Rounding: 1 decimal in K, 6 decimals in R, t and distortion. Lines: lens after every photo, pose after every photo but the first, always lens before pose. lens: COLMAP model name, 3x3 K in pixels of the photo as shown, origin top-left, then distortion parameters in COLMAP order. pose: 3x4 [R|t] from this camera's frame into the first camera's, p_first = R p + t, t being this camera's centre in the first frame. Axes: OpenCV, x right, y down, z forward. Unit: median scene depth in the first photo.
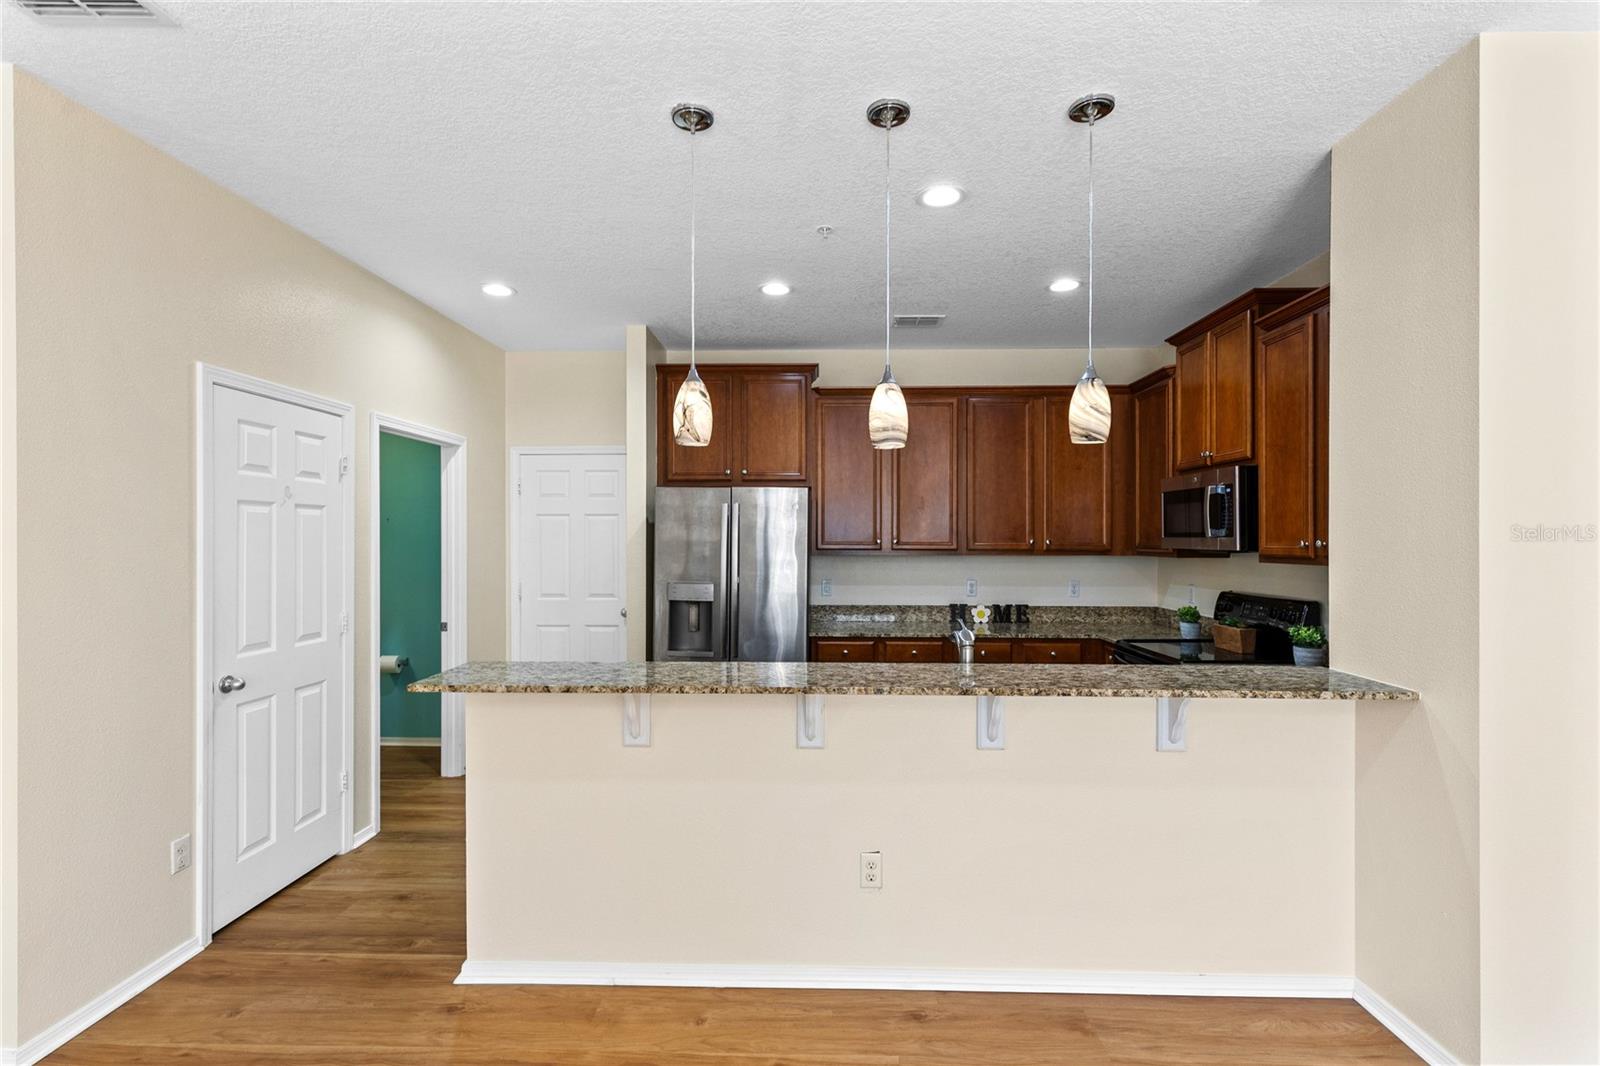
lens RADIAL K [[722.5, 0, 801.3], [0, 722.5, 541.7], [0, 0, 1]] dist [0.007058, -0.000034]
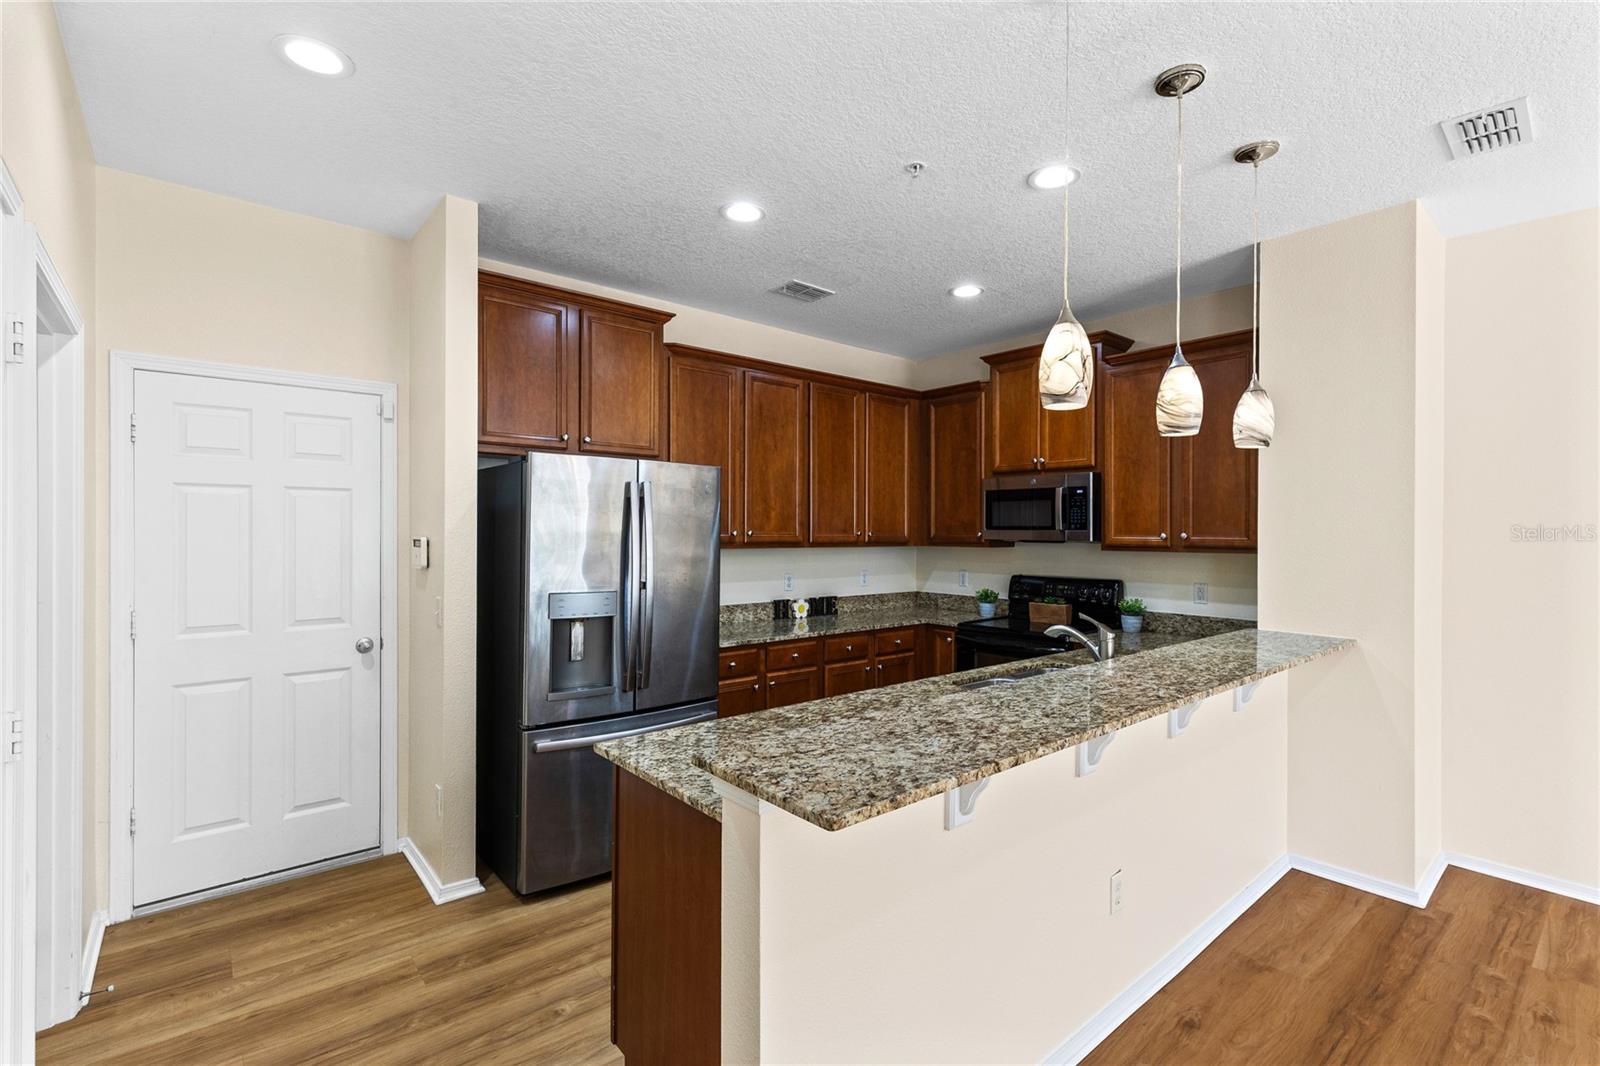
lens RADIAL K [[722.5, 0, 806.2], [0, 722.5, 535.0], [0, 0, 1]] dist [0.007058, -0.000034]
pose [[0.740303, -0.001034, 0.672272, -0.468694], [-0.002237, 0.999989, 0.004000, -0.001804], [-0.672269, -0.004465, 0.740293, 0.336767]]
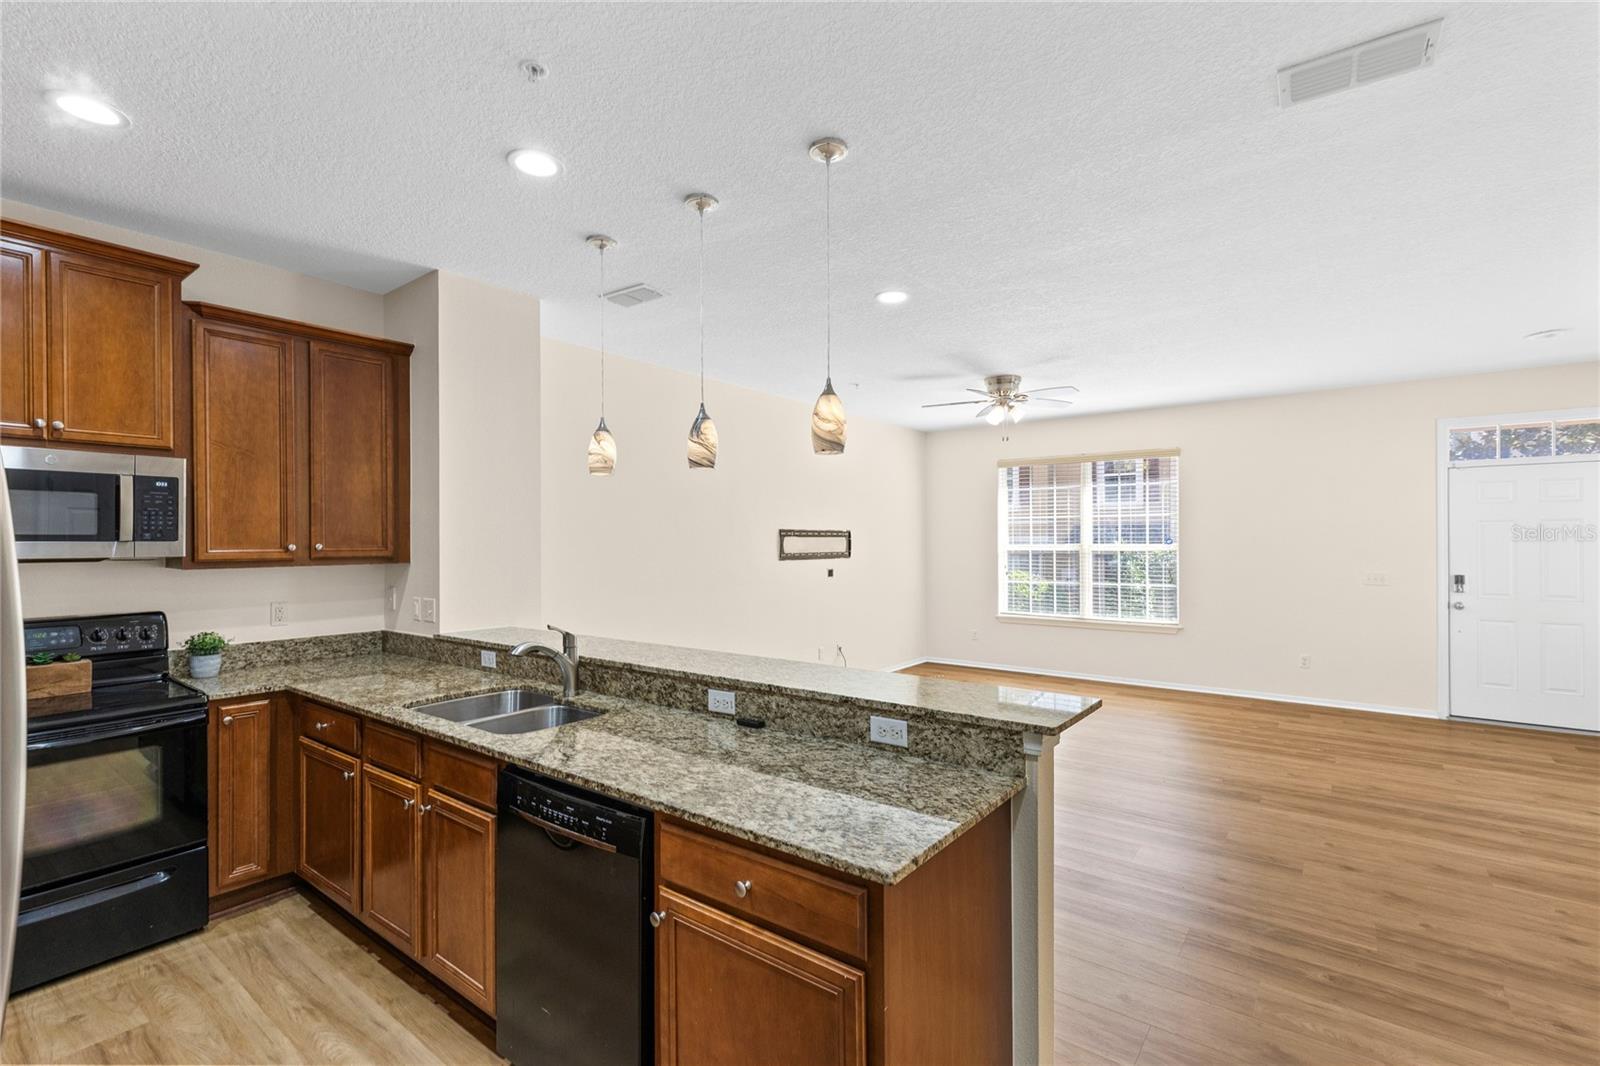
lens RADIAL K [[722.5, 0, 802.2], [0, 722.5, 537.3], [0, 0, 1]] dist [0.007058, -0.000034]
pose [[-0.811616, 0.005650, 0.584164, -0.403576], [0.005602, 0.999983, -0.001889, -0.004408], [-0.584165, 0.001739, -0.811633, 1.027571]]
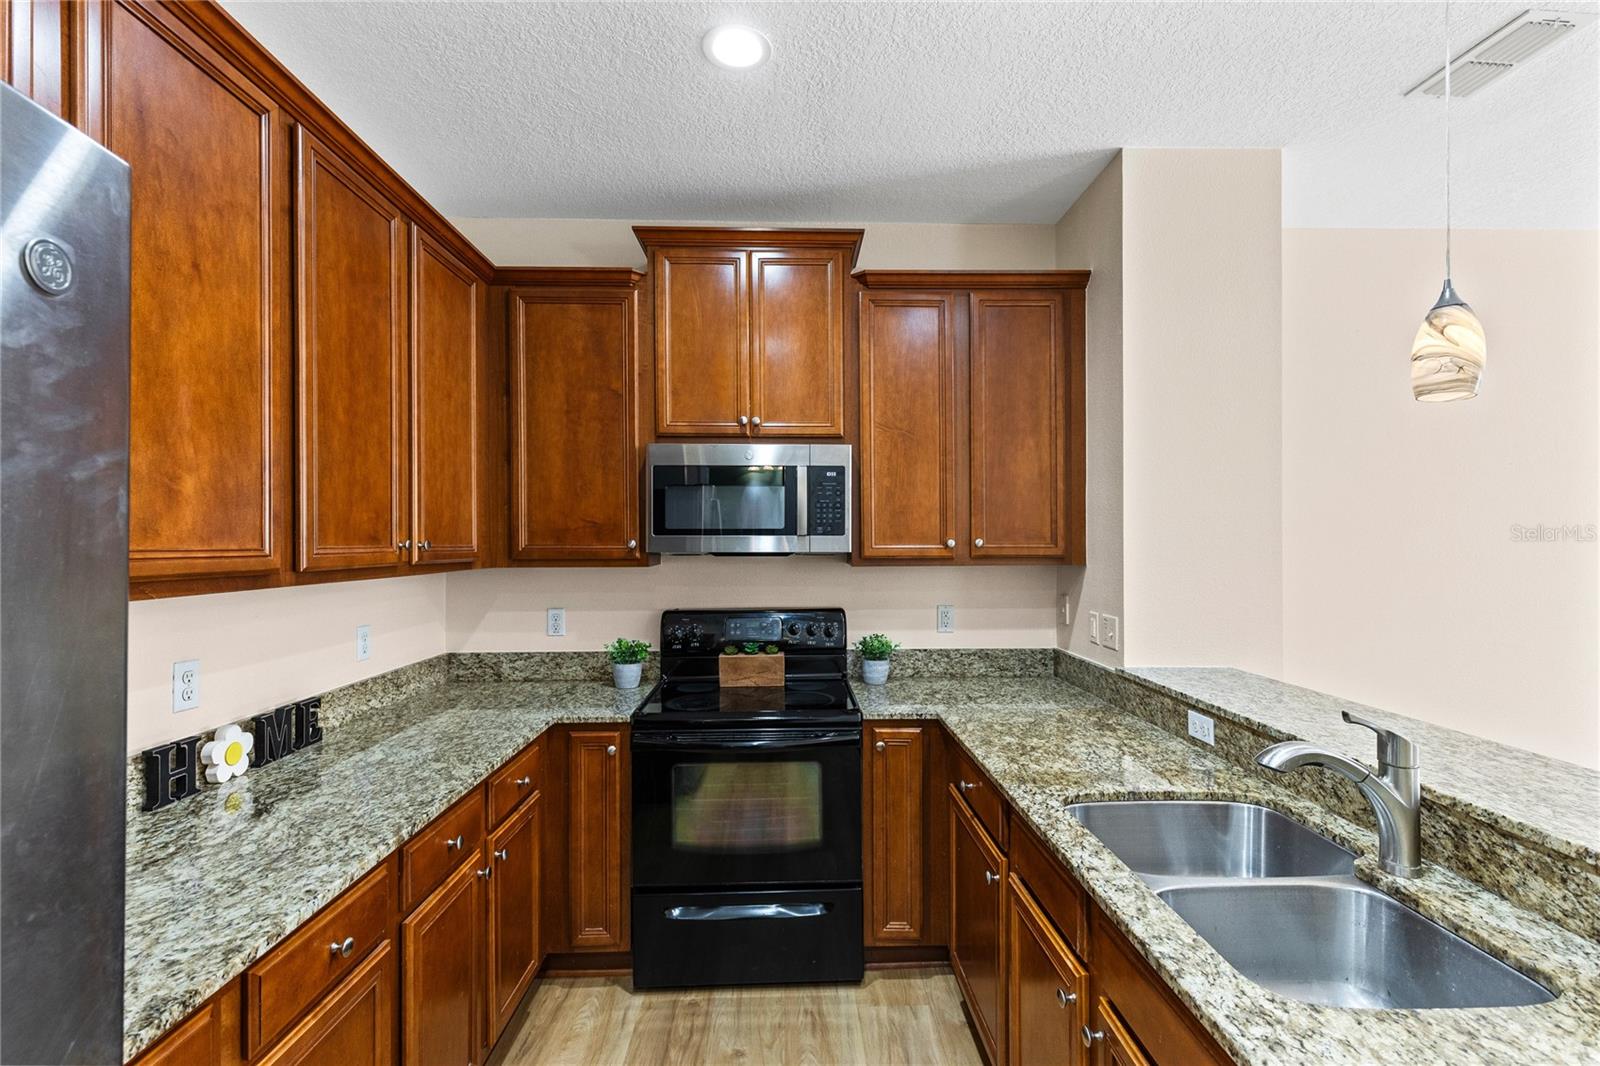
lens RADIAL K [[722.5, 0, 805.1], [0, 722.5, 534.7], [0, 0, 1]] dist [0.007058, -0.000034]
pose [[-0.060284, 0.005537, 0.998166, -0.142339], [0.004503, 0.999976, -0.005275, -0.002561], [-0.998171, 0.004177, -0.060307, 0.885406]]
